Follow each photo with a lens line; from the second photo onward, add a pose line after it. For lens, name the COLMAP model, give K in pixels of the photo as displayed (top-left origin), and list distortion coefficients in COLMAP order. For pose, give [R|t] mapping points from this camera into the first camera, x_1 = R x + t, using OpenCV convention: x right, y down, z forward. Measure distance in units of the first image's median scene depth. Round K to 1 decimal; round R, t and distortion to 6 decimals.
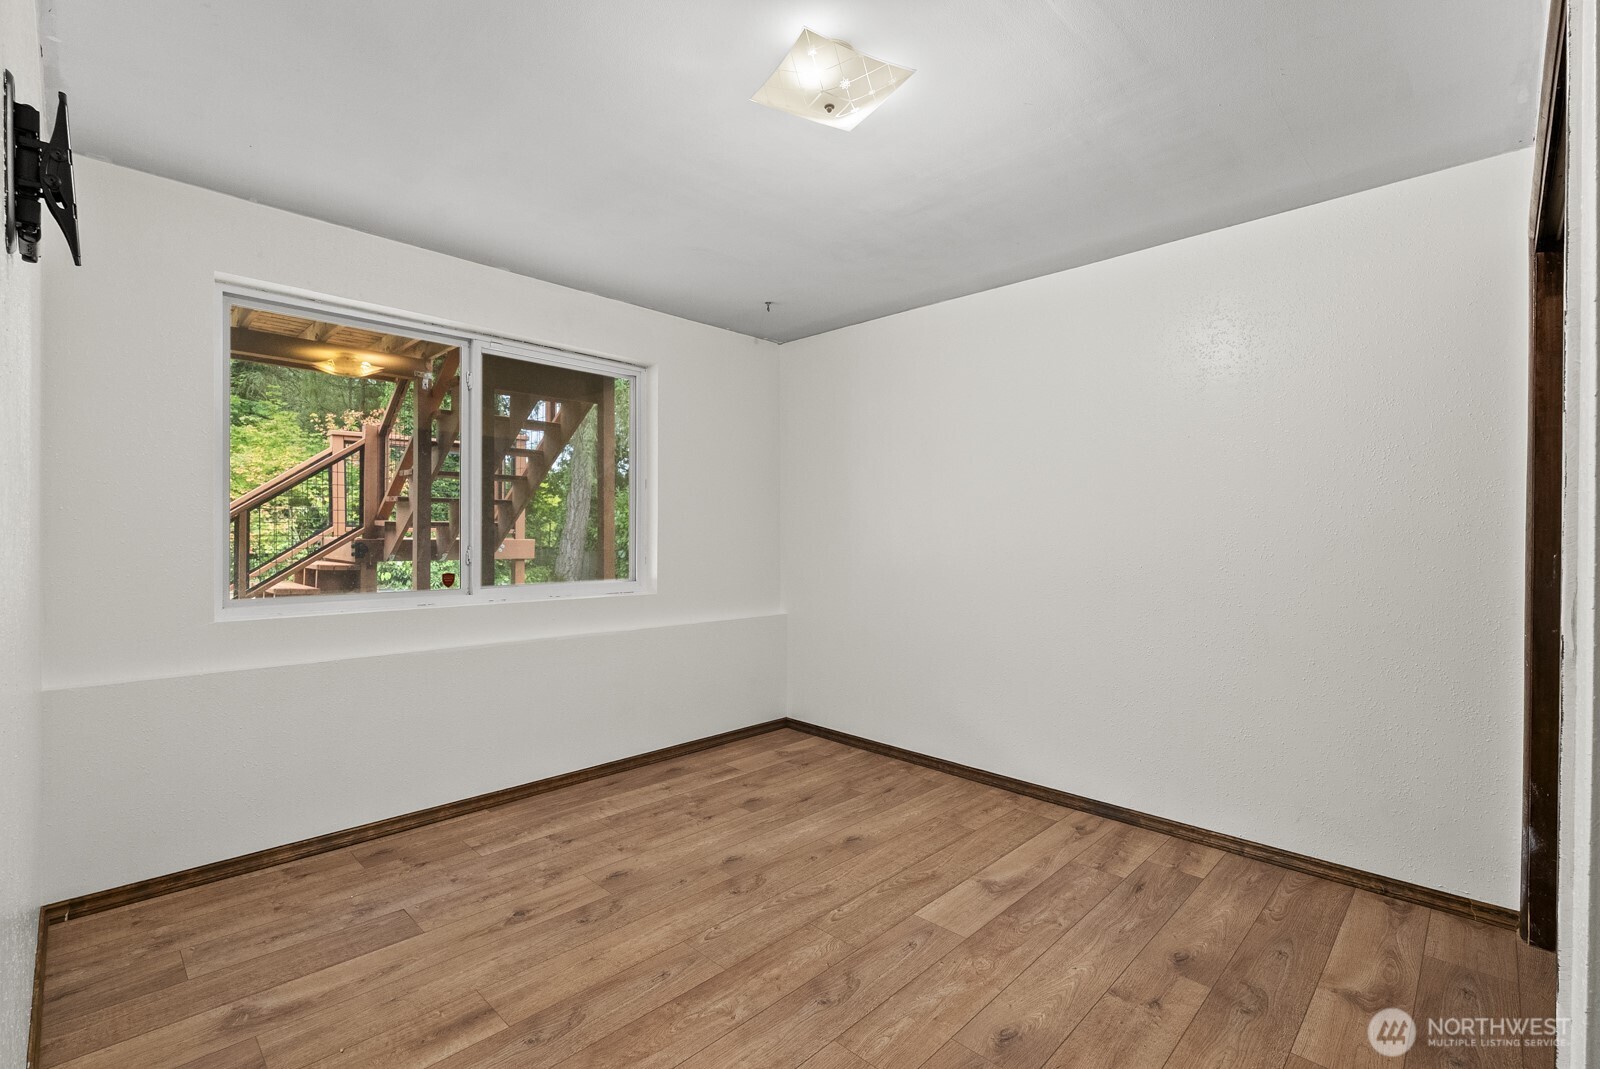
lens RADIAL K [[713.7, 0, 798.0], [0, 713.7, 535.0], [0, 0, 1]] dist [-0.001635, -0.000825]
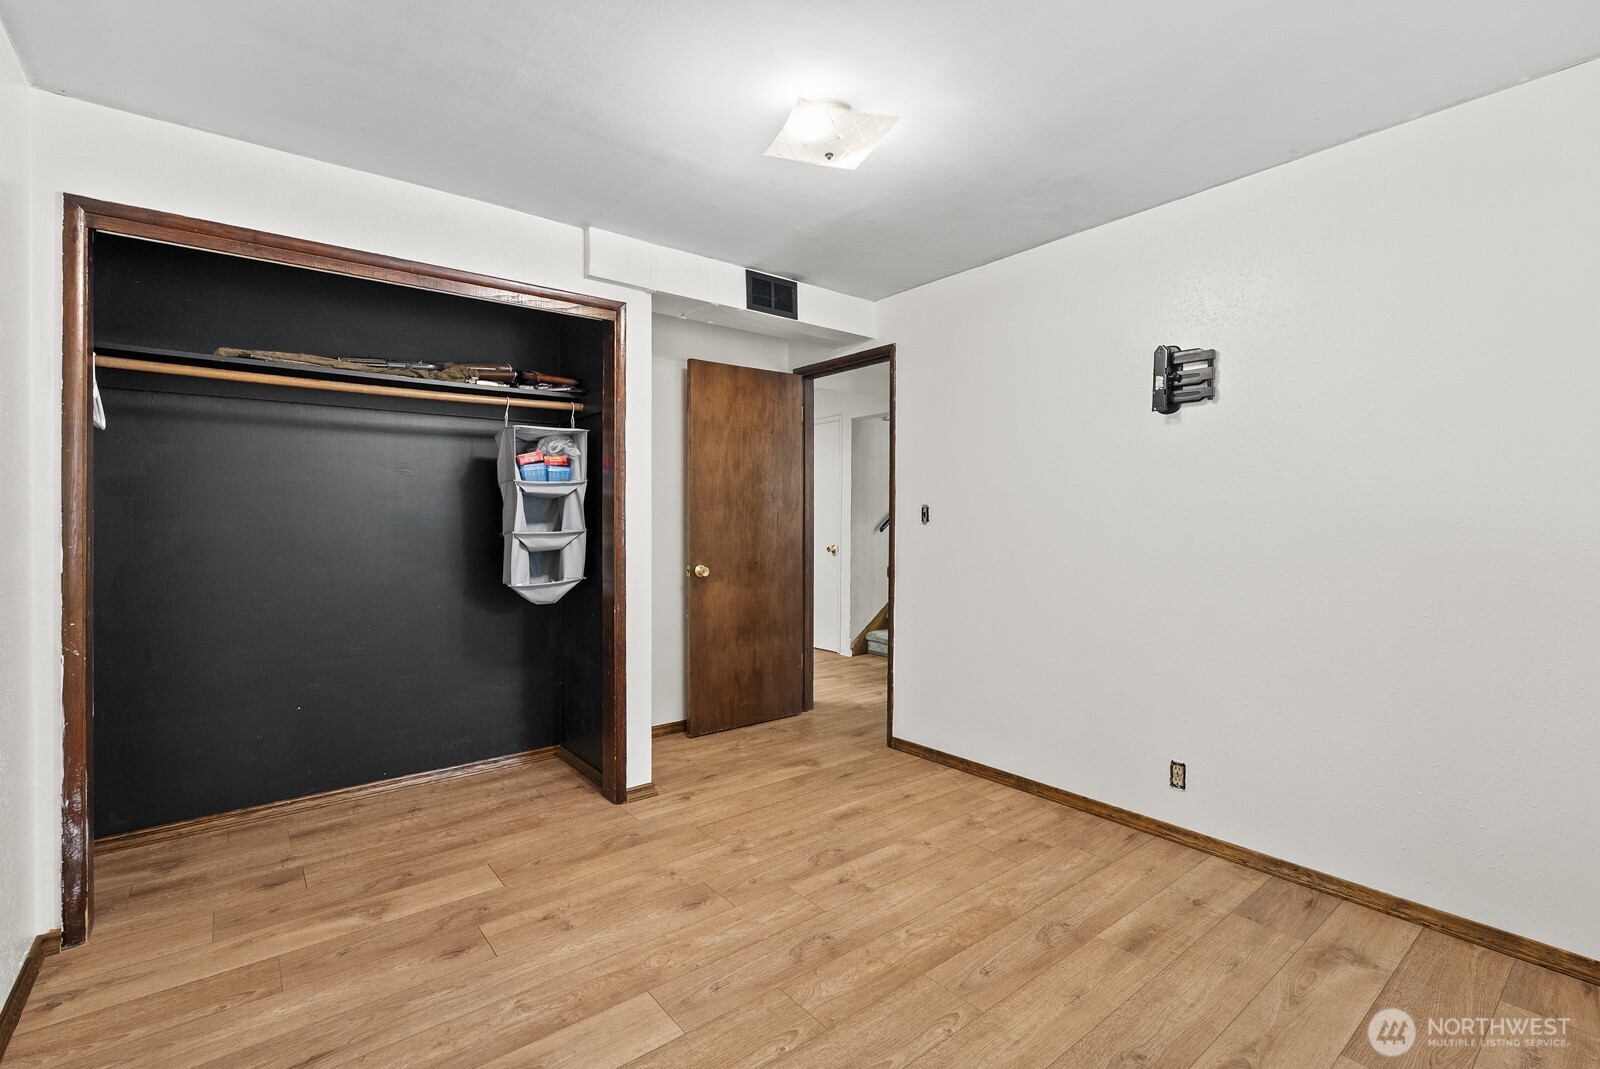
lens RADIAL K [[713.7, 0, 801.8], [0, 713.7, 530.0], [0, 0, 1]] dist [-0.001635, -0.000825]
pose [[-0.992467, -0.008373, 0.122227, -0.052445], [-0.007028, 0.999910, 0.011436, 0.000470], [-0.122312, 0.010491, -0.992436, 2.017116]]
